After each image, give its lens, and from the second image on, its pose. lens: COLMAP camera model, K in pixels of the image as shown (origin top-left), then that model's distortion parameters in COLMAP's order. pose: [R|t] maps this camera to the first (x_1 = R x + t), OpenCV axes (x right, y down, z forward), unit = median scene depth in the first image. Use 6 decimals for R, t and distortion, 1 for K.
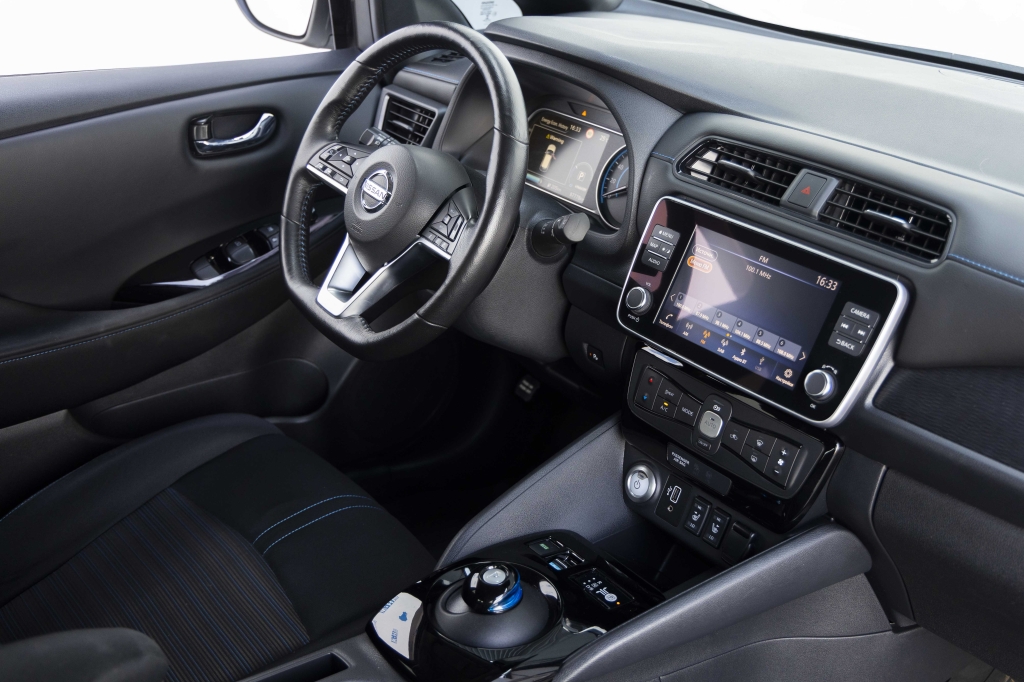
lens RADIAL K [[1087.2, 0, 512.0], [0, 1087.2, 341.0], [0, 0, 1]] dist [0.001969, 0.001530]
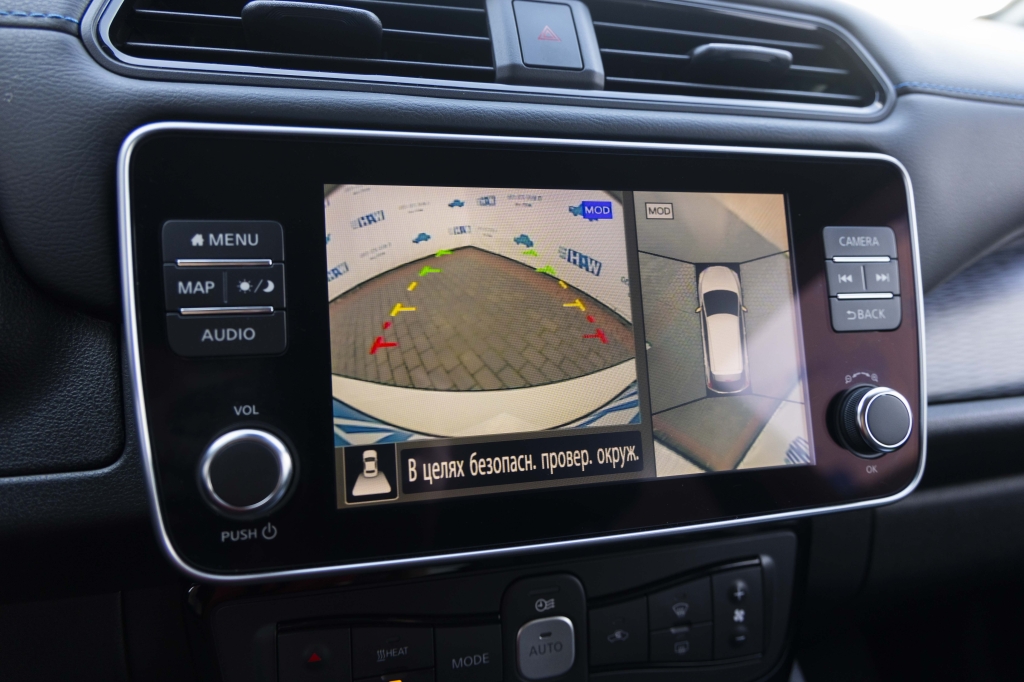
lens RADIAL K [[730.3, 0, 512.0], [0, 730.3, 341.0], [0, 0, 1]] dist [0.000773, 0.000091]
pose [[0.373273, -0.353585, 0.857697, -0.015073], [0.338285, 0.912742, 0.229054, -0.096698], [-0.863846, 0.204647, 0.460315, 0.886061]]
